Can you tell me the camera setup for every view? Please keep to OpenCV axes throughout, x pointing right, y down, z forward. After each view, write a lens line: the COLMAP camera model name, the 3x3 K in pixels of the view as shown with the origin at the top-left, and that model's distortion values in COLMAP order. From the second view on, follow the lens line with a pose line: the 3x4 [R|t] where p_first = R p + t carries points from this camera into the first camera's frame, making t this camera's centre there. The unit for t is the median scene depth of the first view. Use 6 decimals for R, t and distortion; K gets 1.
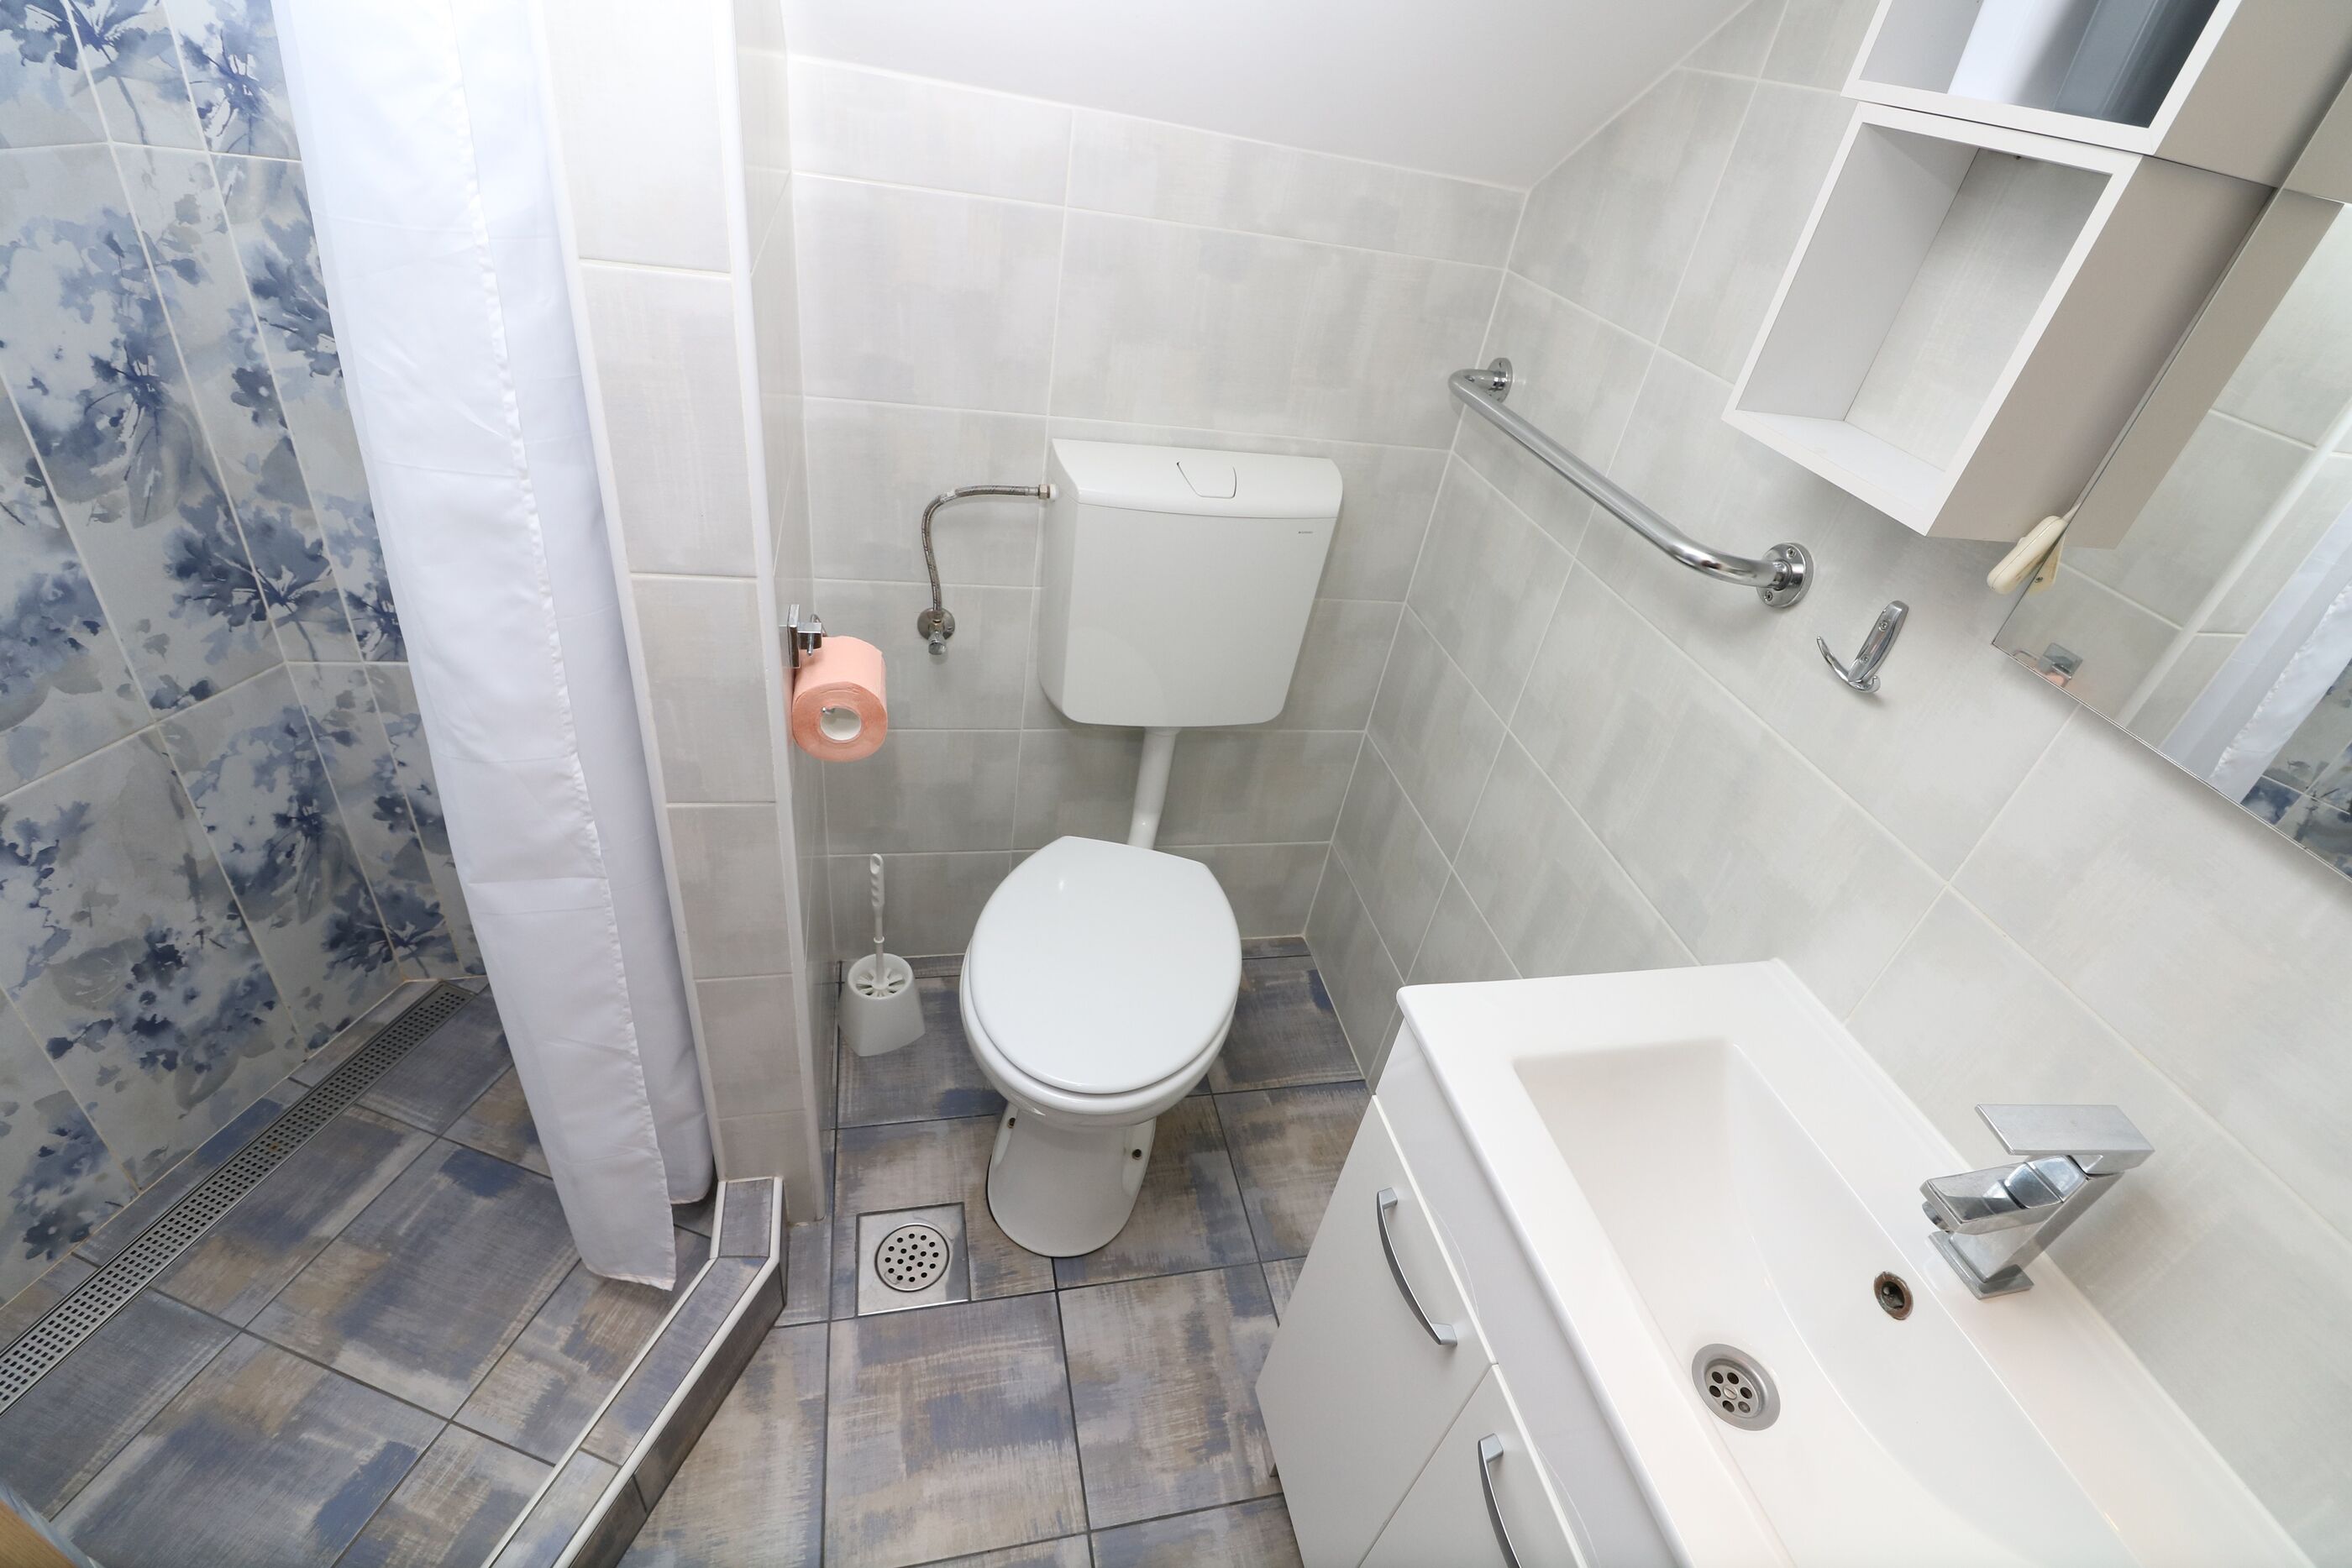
lens RADIAL K [[1076.4, 0, 1184.8], [0, 1076.4, 782.5], [0, 0, 1]] dist [-0.000331, -0.015047]
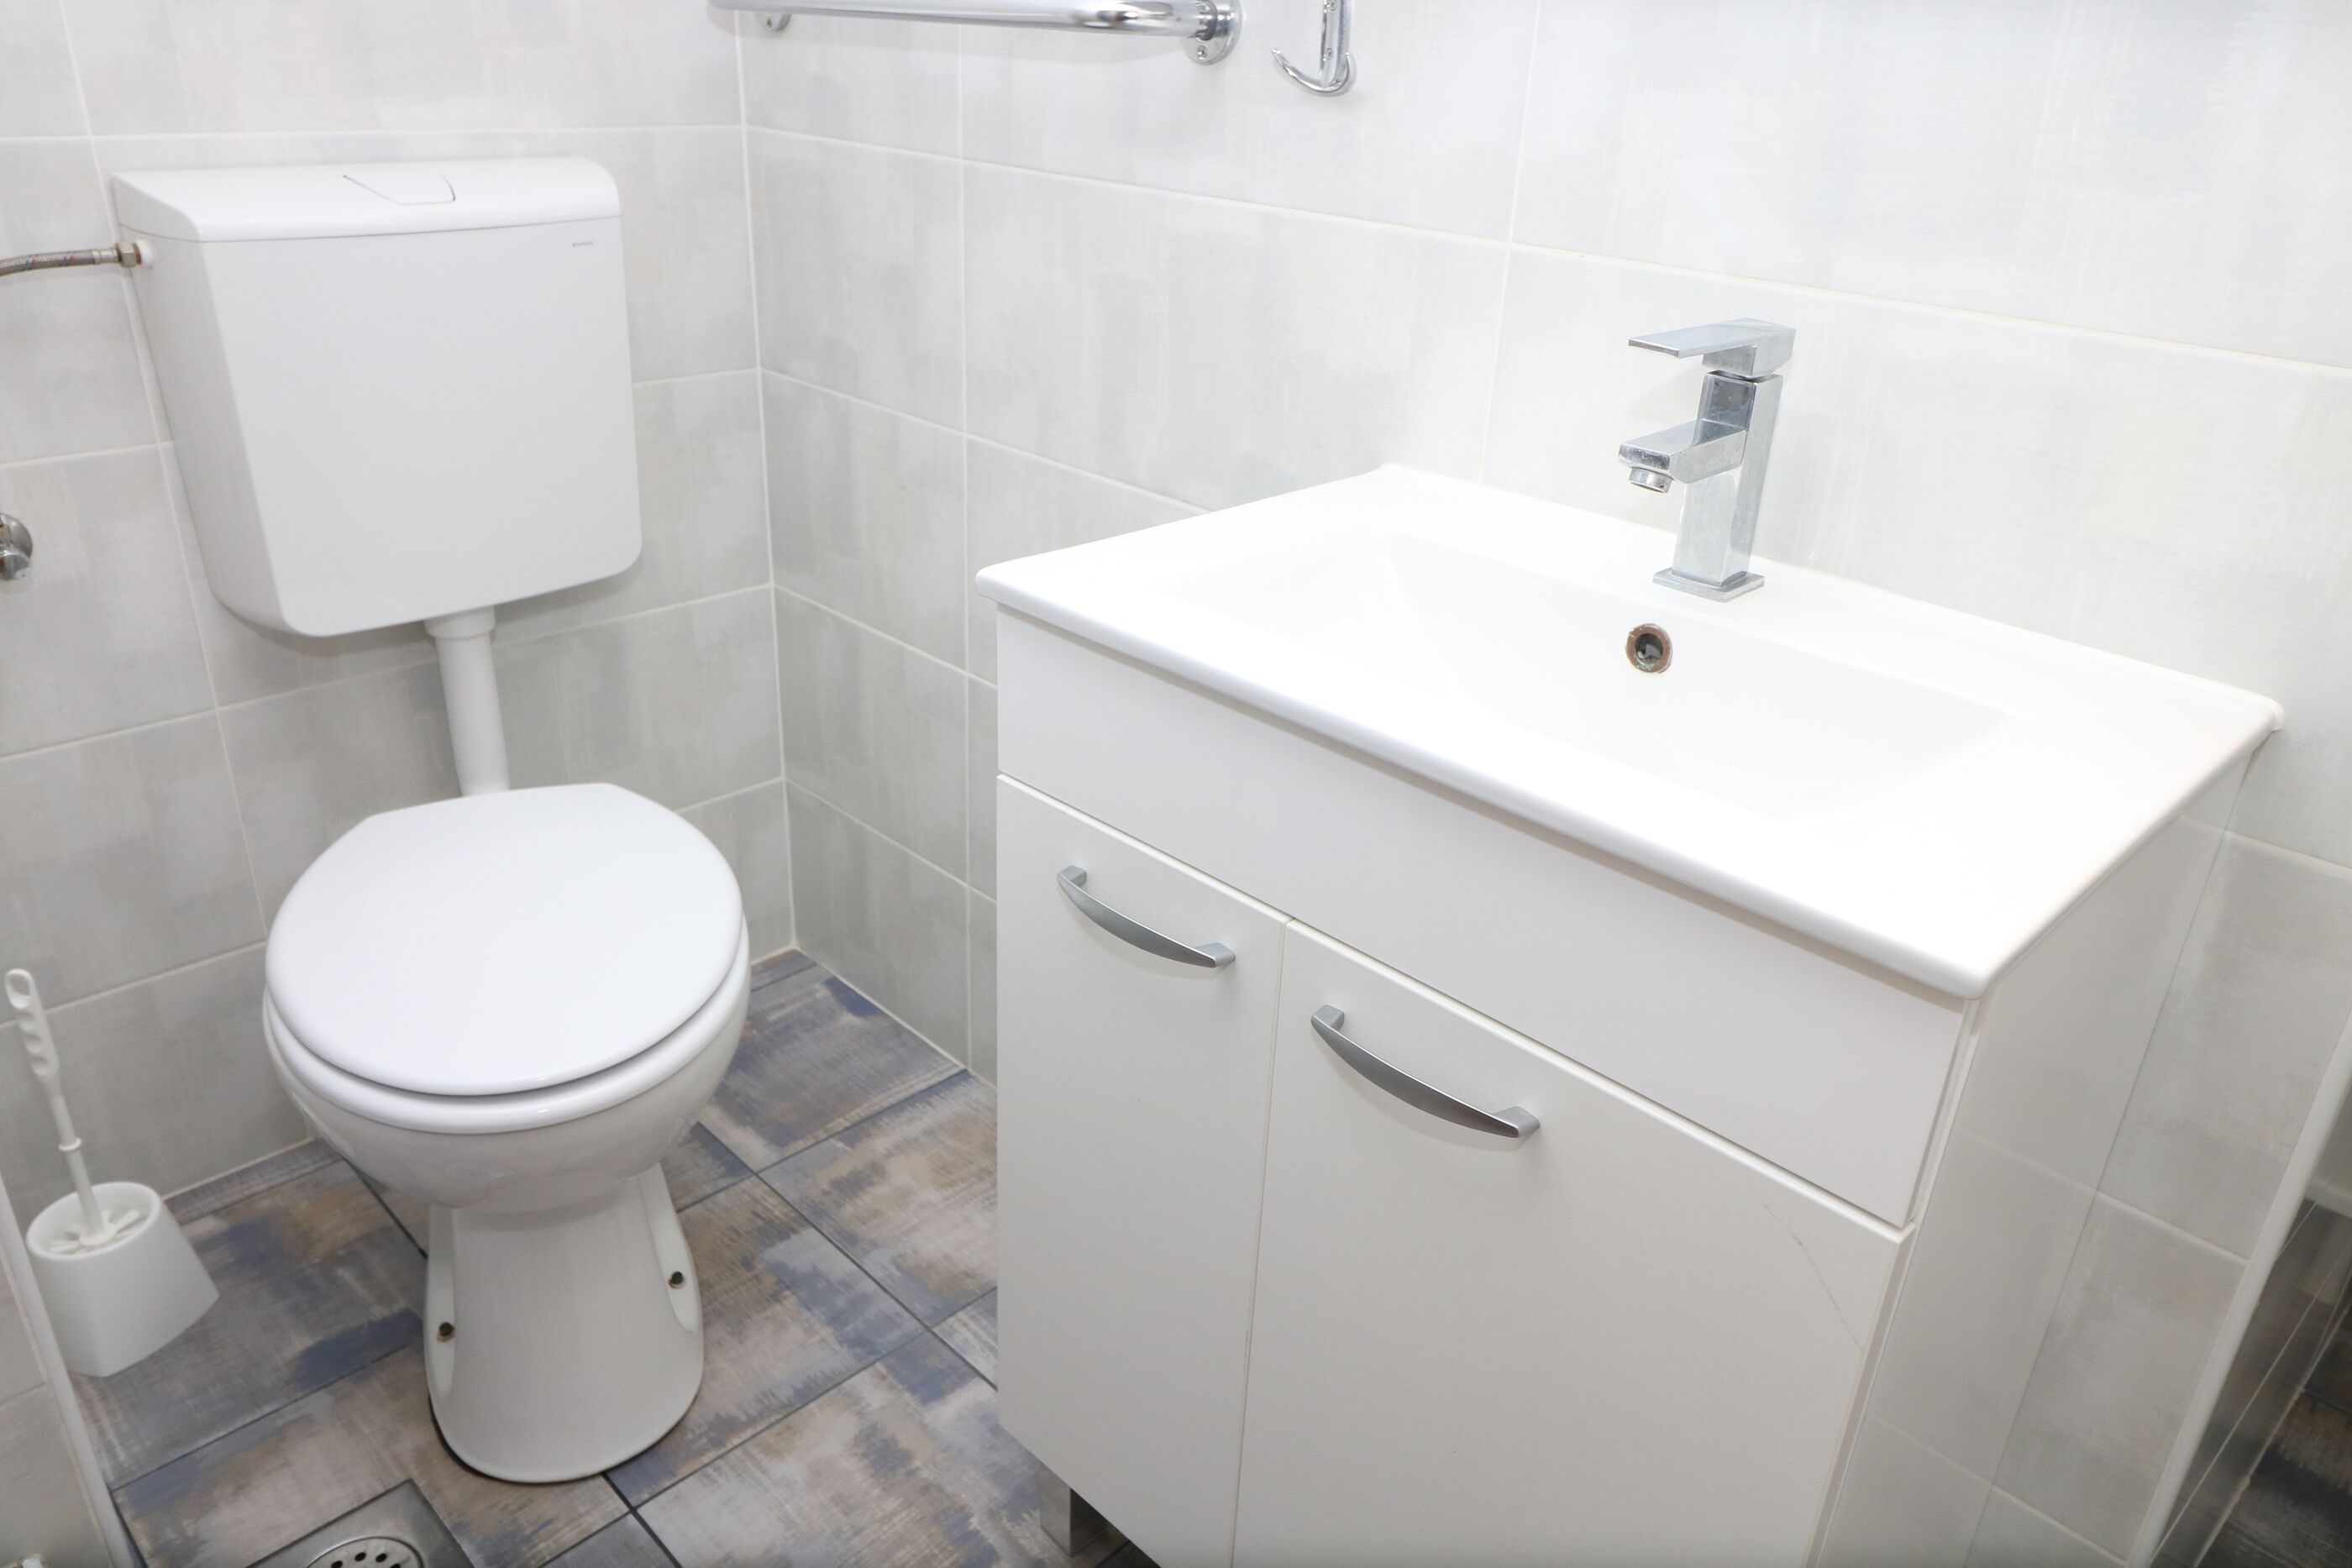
lens RADIAL K [[1652.3, 0, 1173.2], [0, 1652.3, 785.2], [0, 0, 1]] dist [0.004265, -0.000846]
pose [[0.845633, -0.329742, 0.419732, -0.119260], [0.378815, 0.924744, -0.036716, 0.253299], [-0.376038, 0.190049, 0.906905, -0.005825]]
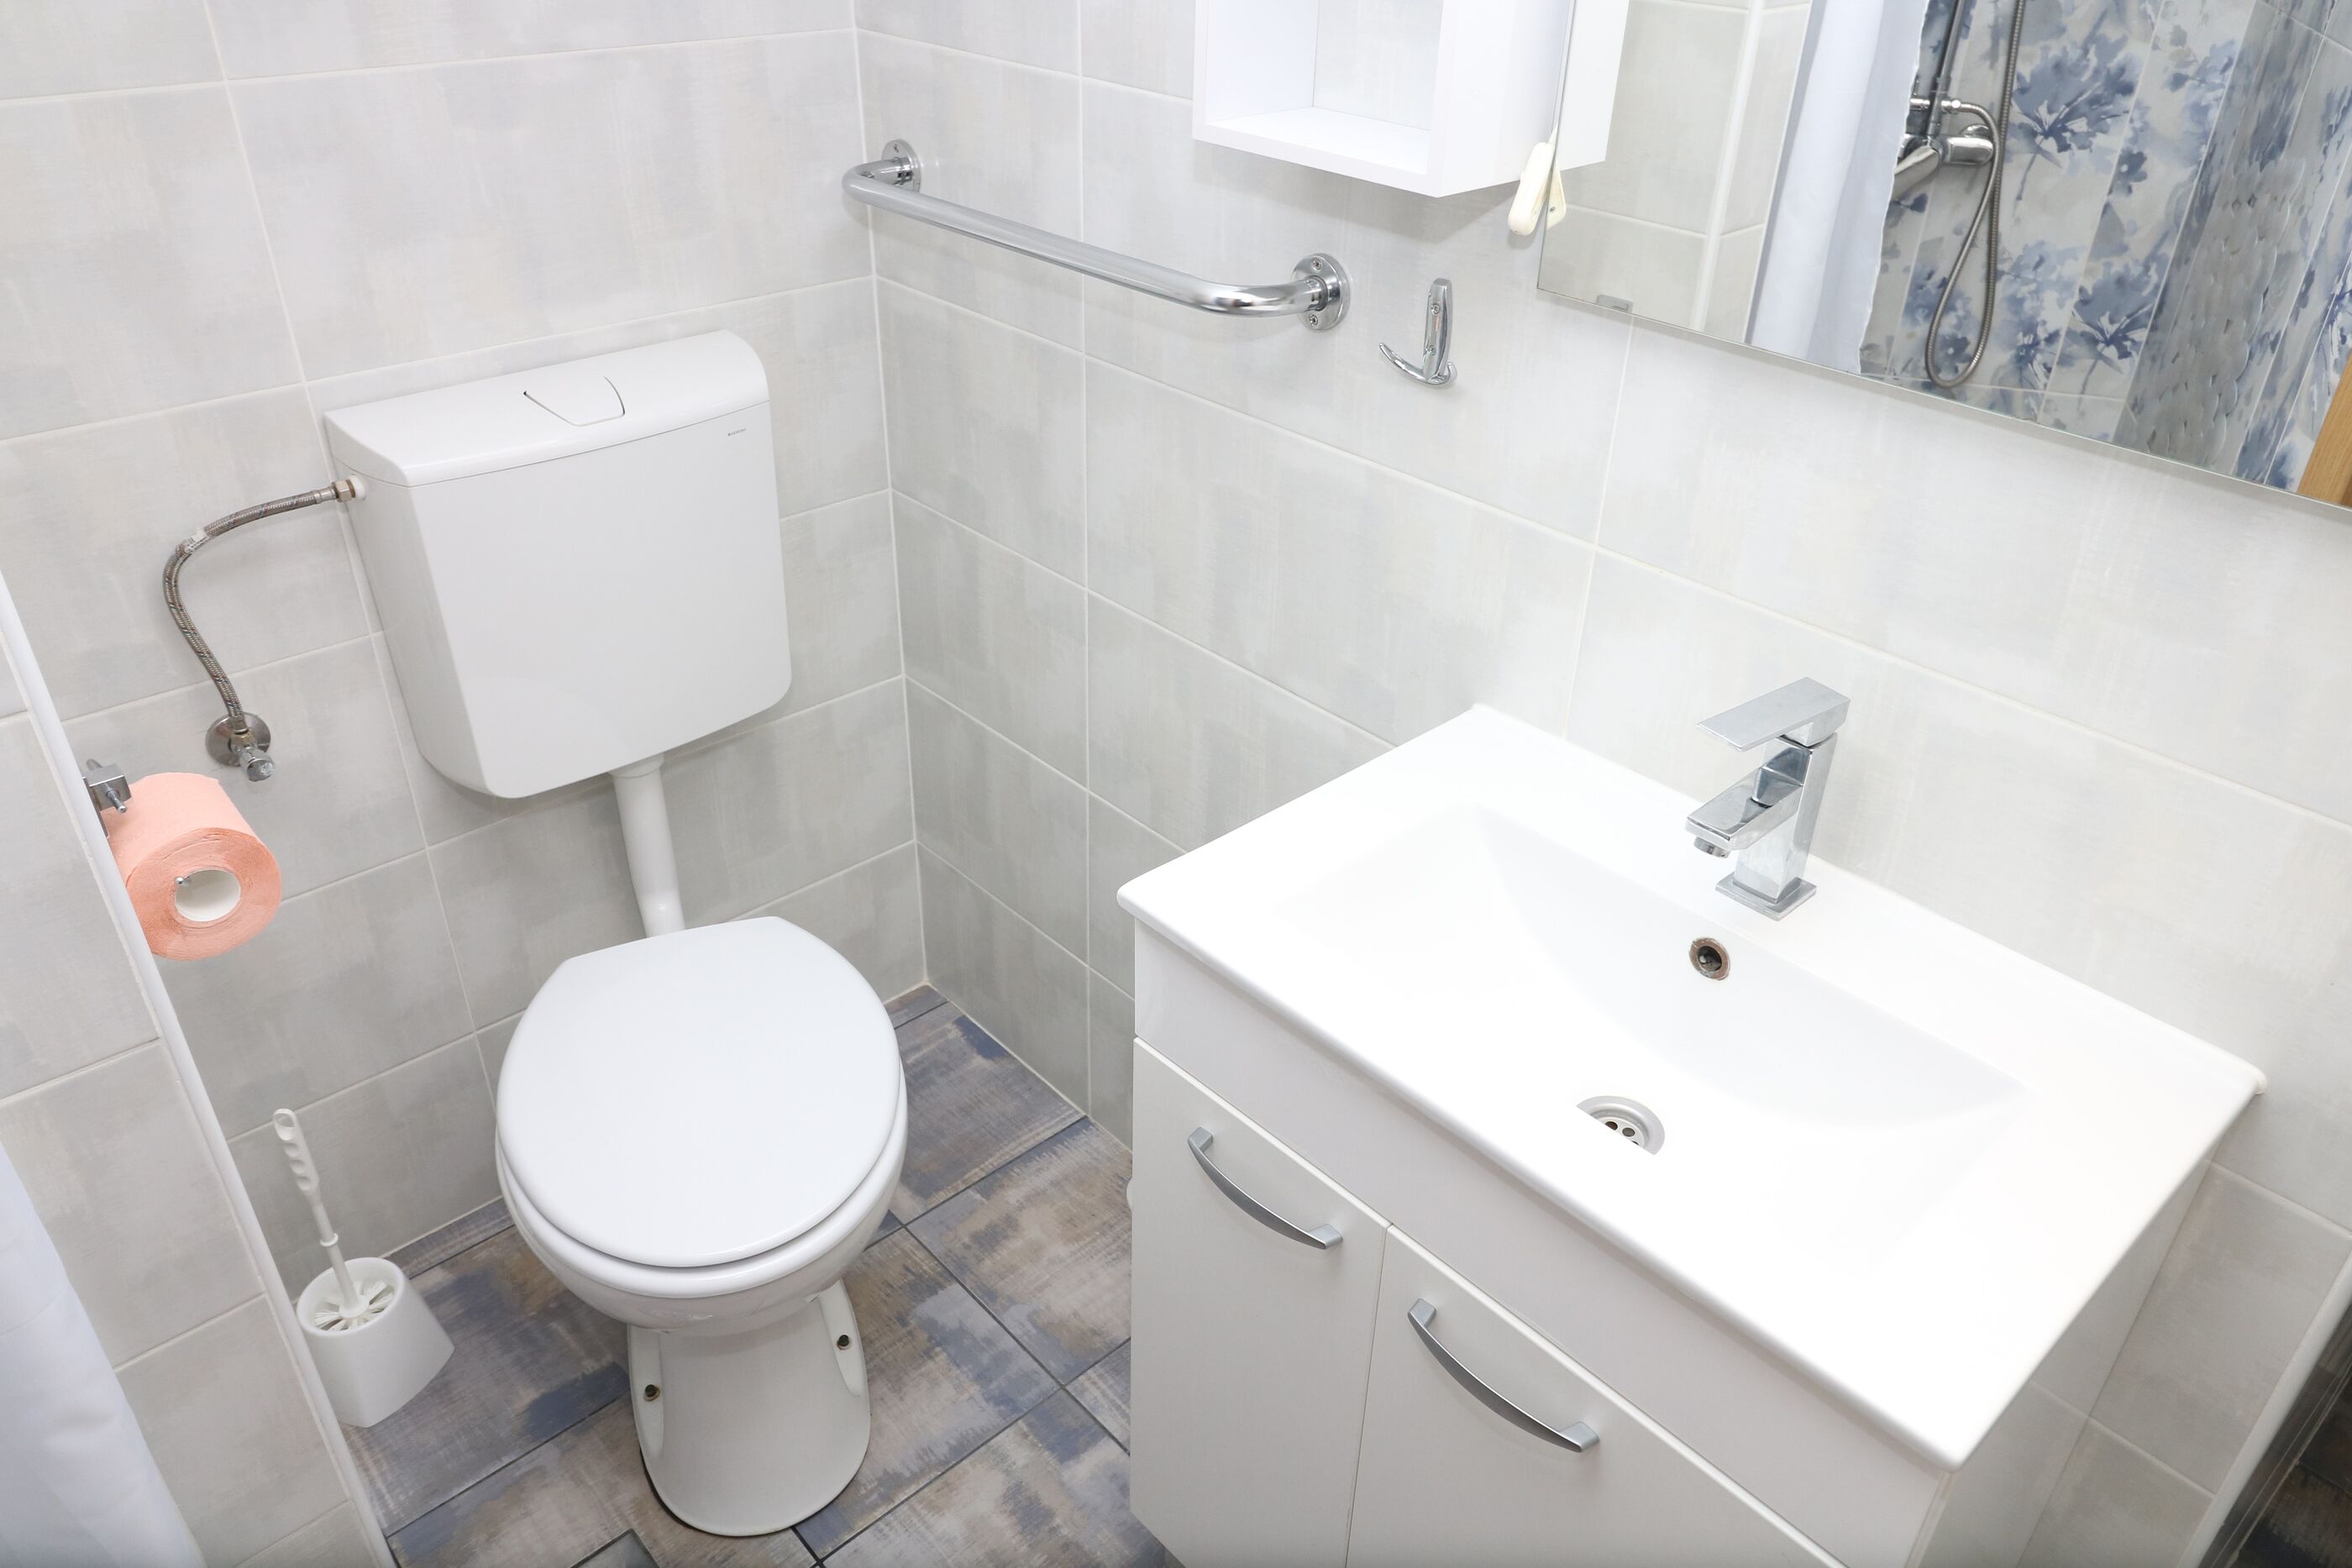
lens RADIAL K [[1639.7, 0, 1182.1], [0, 1639.7, 773.3], [0, 0, 1]] dist [0.006077, -0.000733]
pose [[0.862941, -0.370151, 0.343979, -0.094141], [0.378787, 0.924414, 0.044487, 0.044765], [-0.334445, 0.091905, 0.937923, -0.116726]]
